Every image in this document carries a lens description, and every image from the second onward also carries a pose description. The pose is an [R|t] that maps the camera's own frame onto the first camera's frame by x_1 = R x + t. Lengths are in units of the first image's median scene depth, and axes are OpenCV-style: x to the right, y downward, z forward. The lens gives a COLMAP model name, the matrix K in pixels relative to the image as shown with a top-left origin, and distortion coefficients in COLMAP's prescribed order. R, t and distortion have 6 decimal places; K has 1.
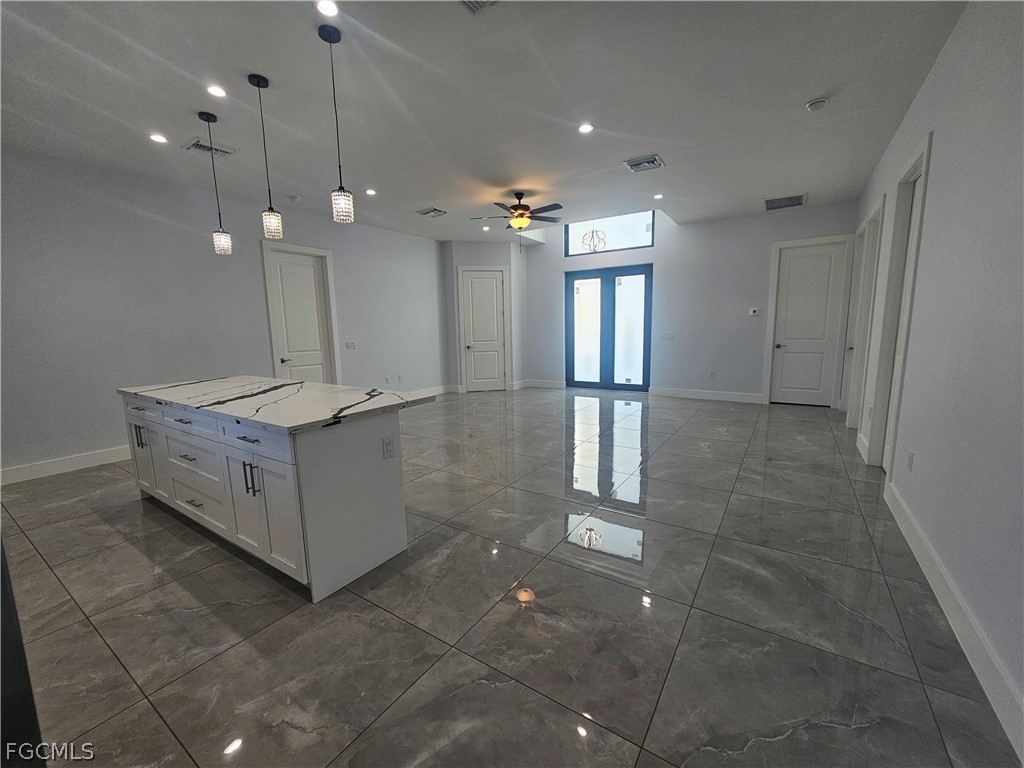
lens RADIAL K [[419.1, 0, 510.7], [0, 419.1, 387.7], [0, 0, 1]] dist [-0.001411, 0.000121]
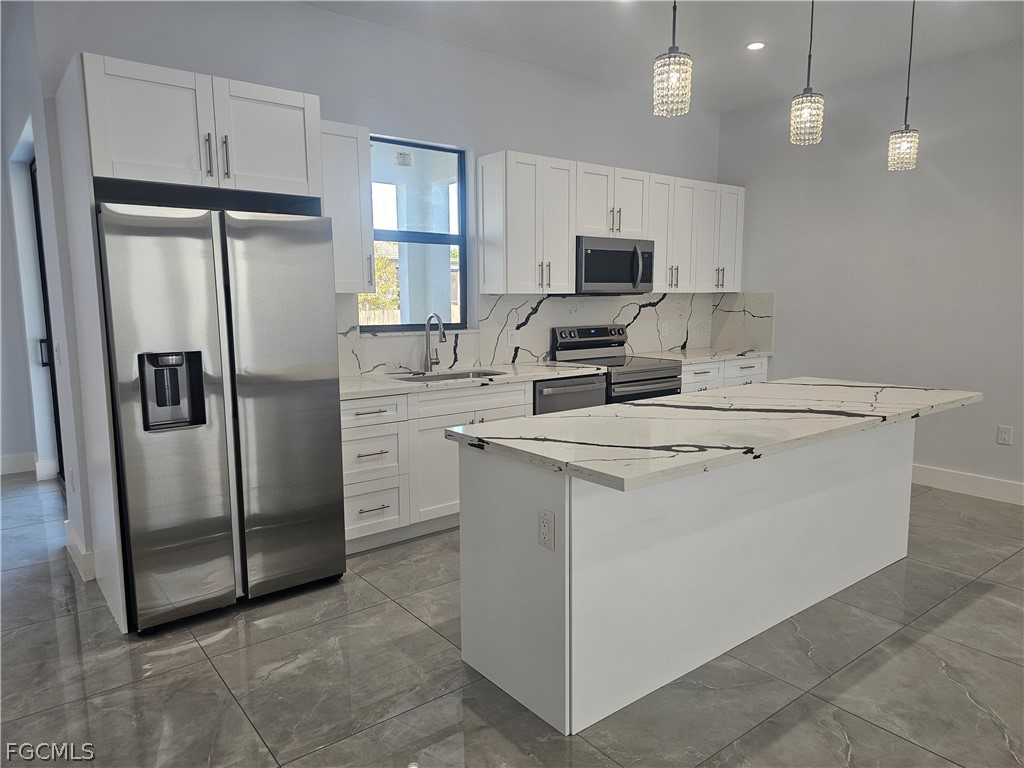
lens RADIAL K [[682.5, 0, 526.0], [0, 682.5, 388.6], [0, 0, 1]] dist [0.063988, -0.053302]
pose [[-0.304119, 0.151897, -0.940446, 0.353042], [-0.127994, 0.971740, 0.198341, -0.141113], [0.943996, 0.180691, -0.276083, 0.755934]]
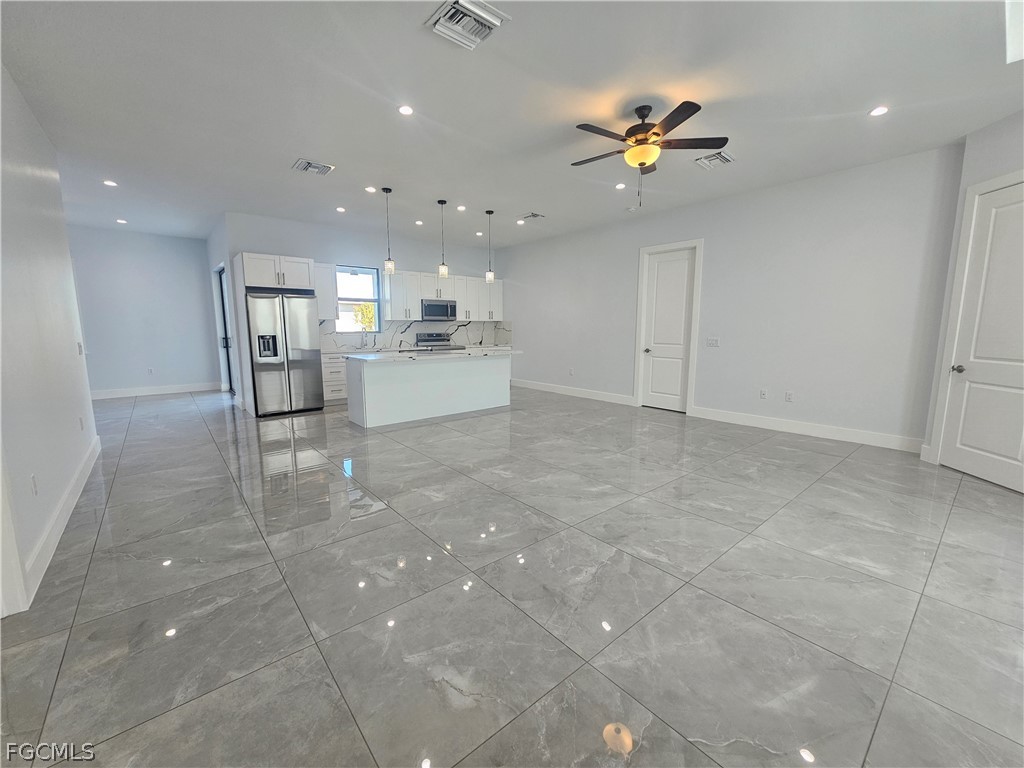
lens RADIAL K [[415.7, 0, 511.0], [0, 415.7, 388.3], [0, 0, 1]] dist [0.001458, 0.000633]
pose [[-0.281973, 0.163838, -0.945330, 1.025867], [-0.133147, 0.969095, 0.207672, -0.237947], [0.950139, 0.184425, -0.251444, 1.493806]]
